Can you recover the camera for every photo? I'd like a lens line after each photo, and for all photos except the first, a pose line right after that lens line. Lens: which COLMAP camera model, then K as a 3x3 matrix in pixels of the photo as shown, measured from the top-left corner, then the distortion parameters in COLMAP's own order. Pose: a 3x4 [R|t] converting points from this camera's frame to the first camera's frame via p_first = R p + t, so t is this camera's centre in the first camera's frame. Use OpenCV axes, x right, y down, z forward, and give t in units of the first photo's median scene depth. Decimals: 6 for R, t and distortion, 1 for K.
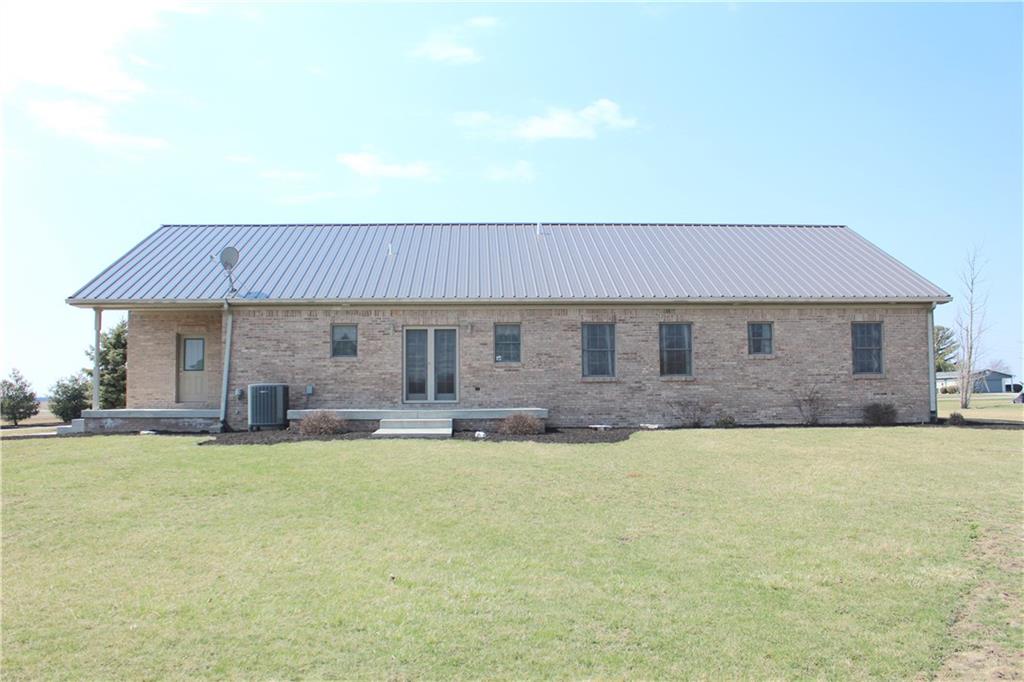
lens RADIAL K [[852.8, 0, 511.3], [0, 852.8, 334.3], [0, 0, 1]] dist [-0.124211, 0.045745]
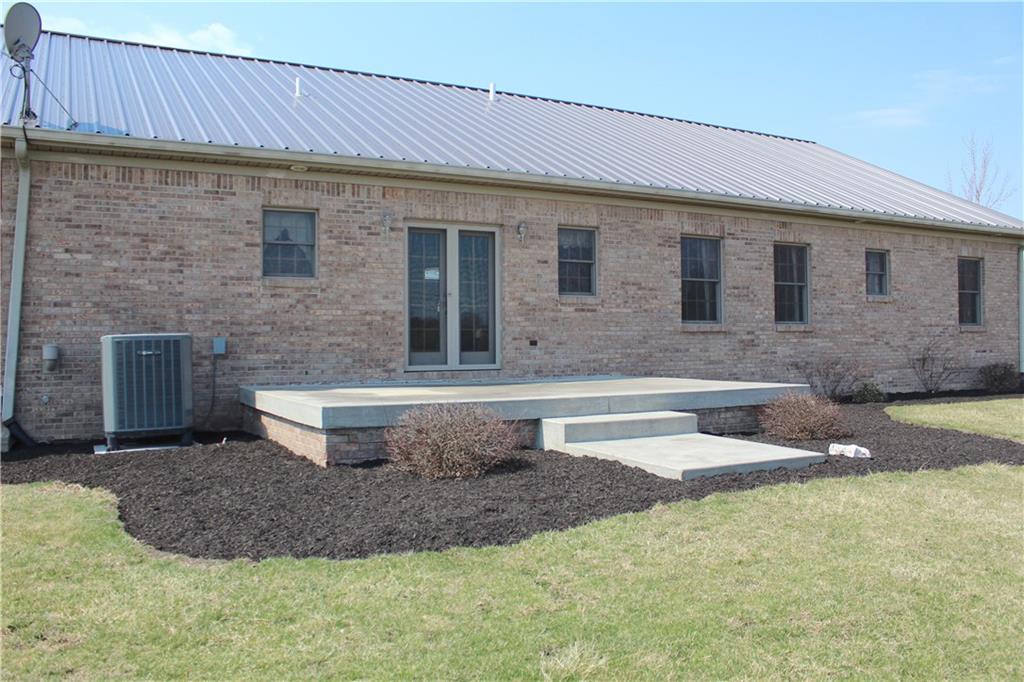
lens RADIAL K [[852.8, 0, 513.0], [0, 852.8, 347.0], [0, 0, 1]] dist [-0.124211, 0.045745]
pose [[0.894646, -0.001807, 0.446773, -0.295818], [-0.034055, 0.996807, 0.072225, 0.027141], [-0.445477, -0.079830, 0.891727, 0.512930]]
